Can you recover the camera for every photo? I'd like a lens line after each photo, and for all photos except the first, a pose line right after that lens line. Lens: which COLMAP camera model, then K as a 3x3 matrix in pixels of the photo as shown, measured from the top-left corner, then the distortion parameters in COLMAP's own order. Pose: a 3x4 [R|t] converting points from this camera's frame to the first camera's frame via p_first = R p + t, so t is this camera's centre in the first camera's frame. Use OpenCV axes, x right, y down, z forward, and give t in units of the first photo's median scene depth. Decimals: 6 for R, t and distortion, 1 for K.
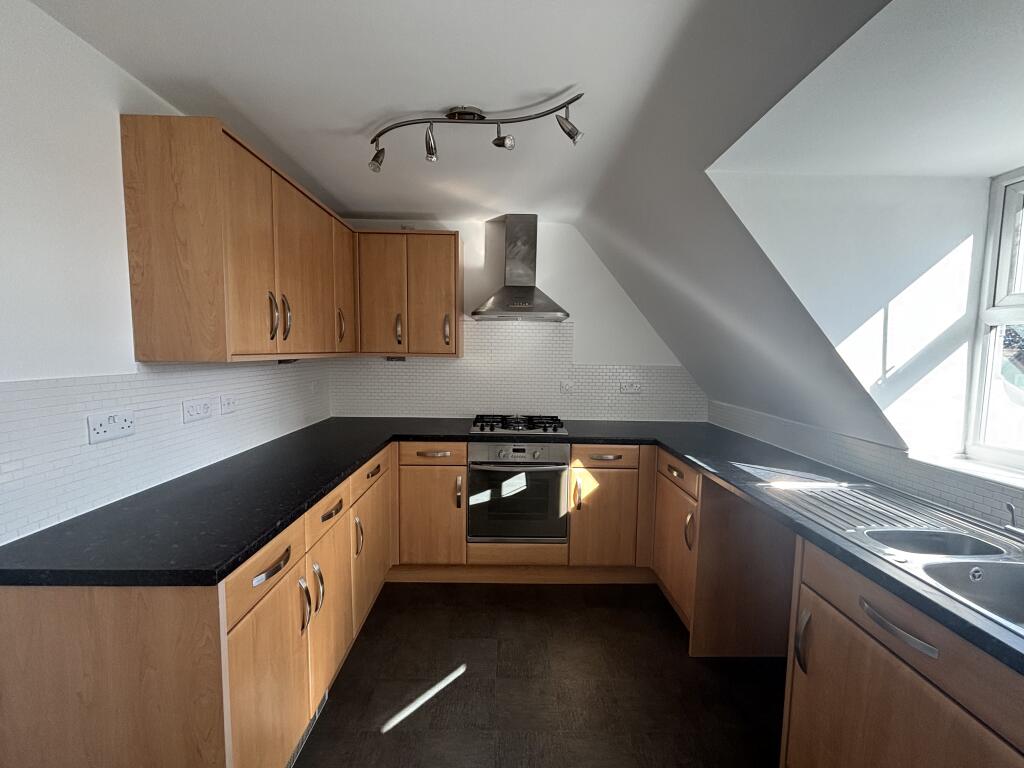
lens RADIAL K [[423.1, 0, 508.9], [0, 423.1, 383.3], [0, 0, 1]] dist [0.002030, 0.000031]
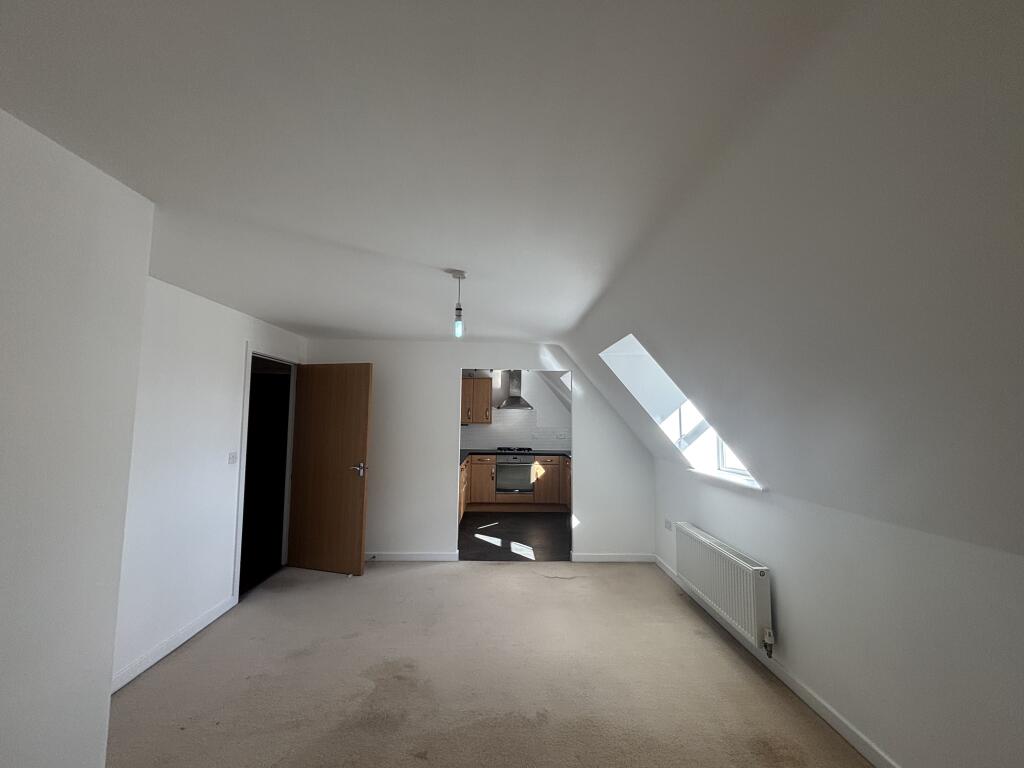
lens RADIAL K [[423.1, 0, 508.9], [0, 423.1, 383.3], [0, 0, 1]] dist [0.002030, 0.000031]
pose [[0.999996, -0.002706, 0.000490, -0.015017], [0.002750, 0.986447, -0.164055, 0.123101], [-0.000040, 0.164056, 0.986451, -1.679944]]
